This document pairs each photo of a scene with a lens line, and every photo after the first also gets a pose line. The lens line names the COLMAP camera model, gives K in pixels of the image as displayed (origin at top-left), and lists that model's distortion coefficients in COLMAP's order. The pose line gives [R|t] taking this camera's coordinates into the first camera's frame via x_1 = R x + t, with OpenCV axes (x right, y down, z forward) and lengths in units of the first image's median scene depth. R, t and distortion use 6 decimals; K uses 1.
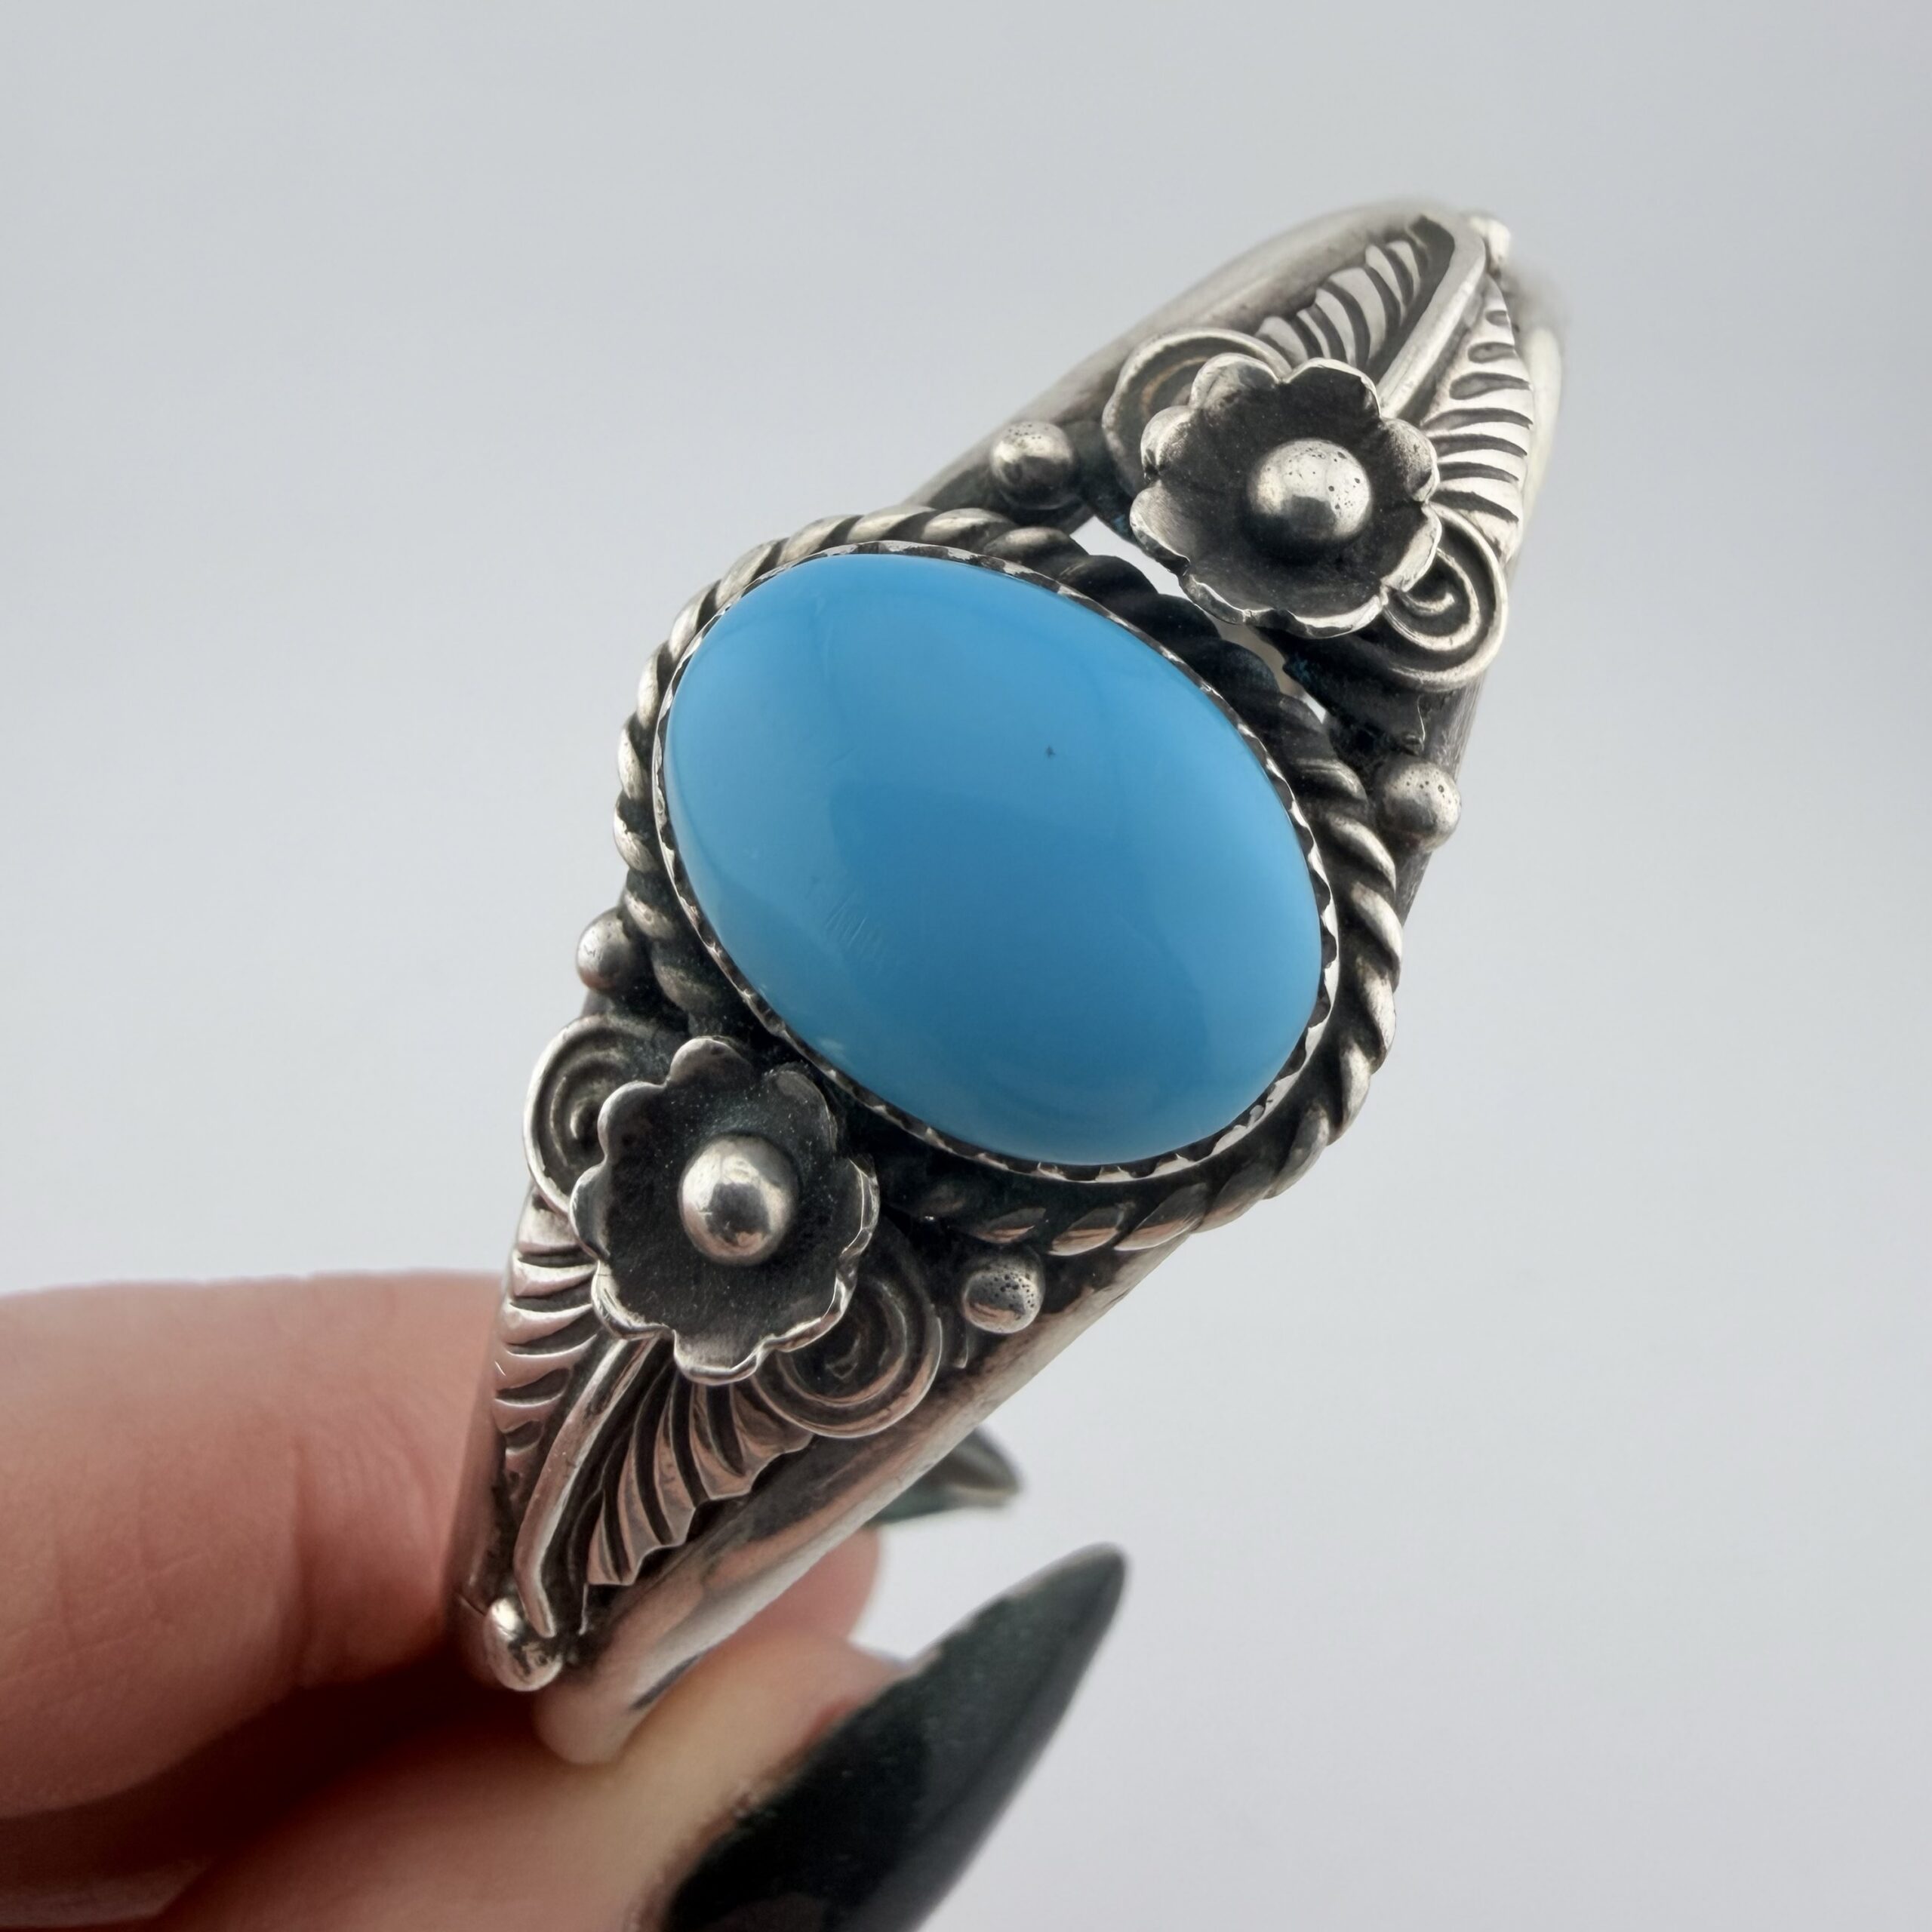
lens RADIAL K [[1601.6, 0, 966.0], [0, 1601.6, 966.0], [0, 0, 1]] dist [0.003081, -0.048955]
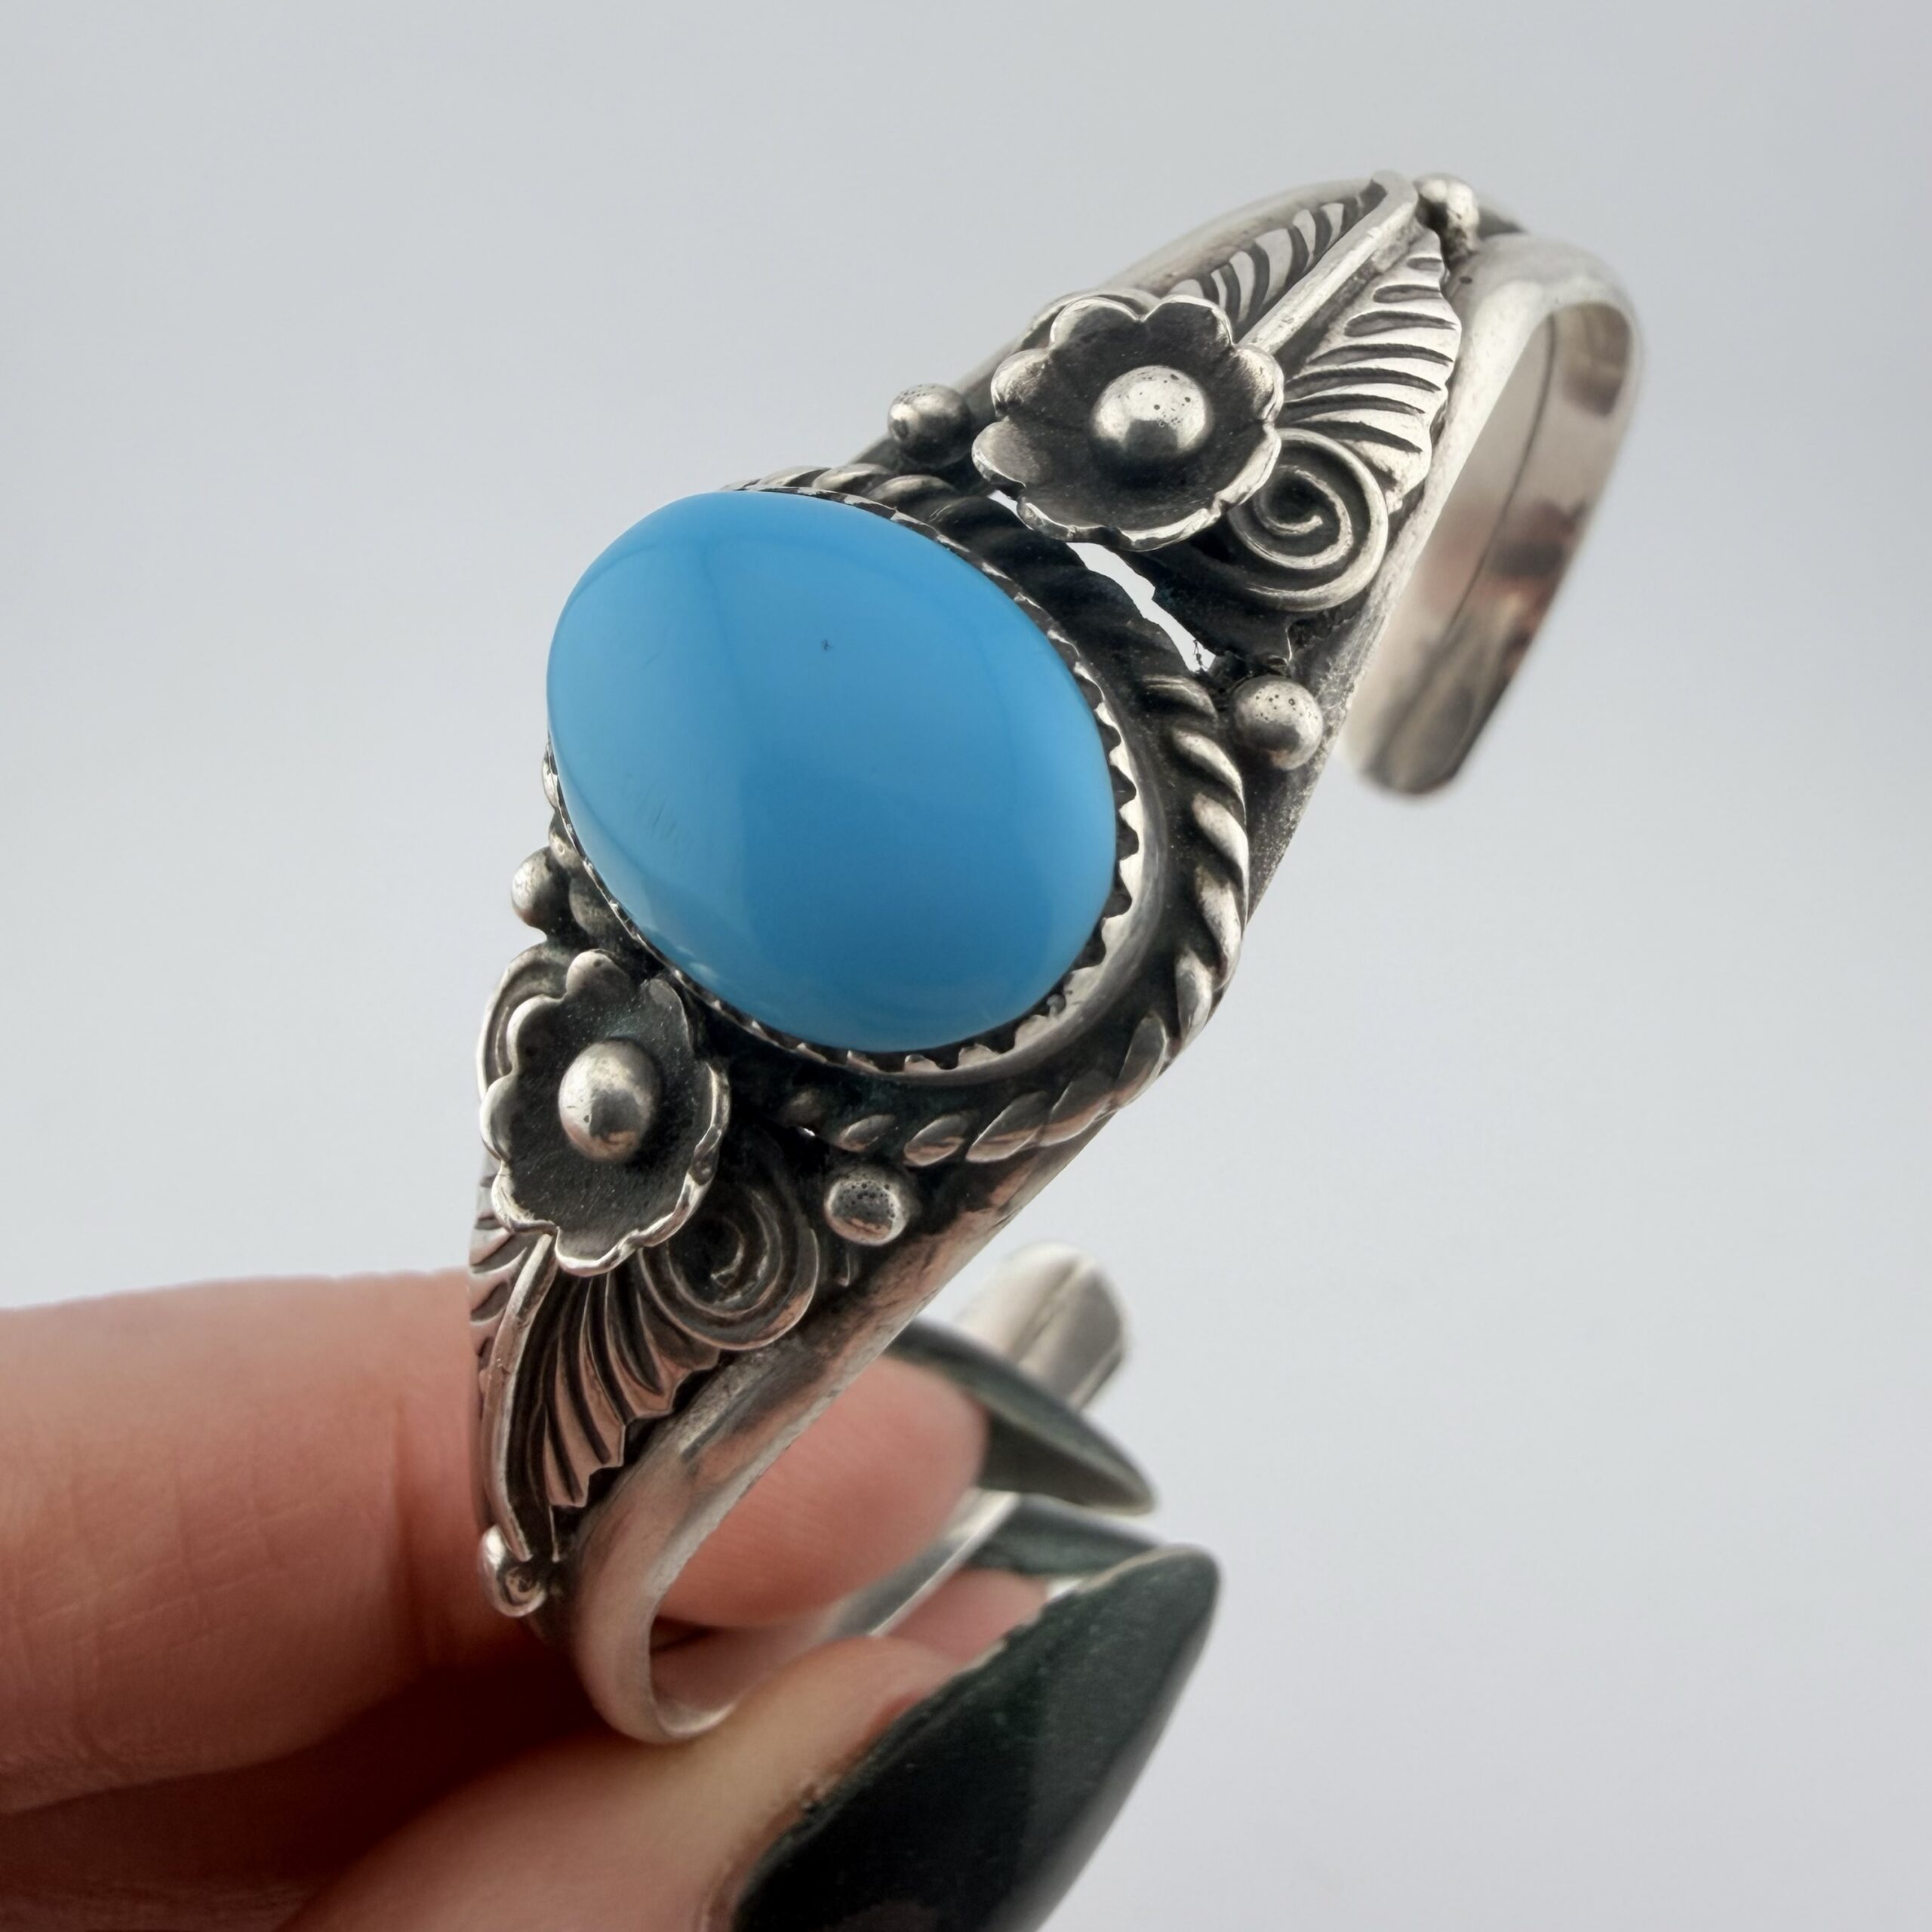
lens RADIAL K [[1601.6, 0, 966.0], [0, 1601.6, 966.0], [0, 0, 1]] dist [0.003081, -0.048955]
pose [[0.981740, -0.001164, -0.190224, 0.285172], [-0.012057, 0.997590, -0.068332, 0.123218], [0.189846, 0.069378, 0.979360, -0.003387]]
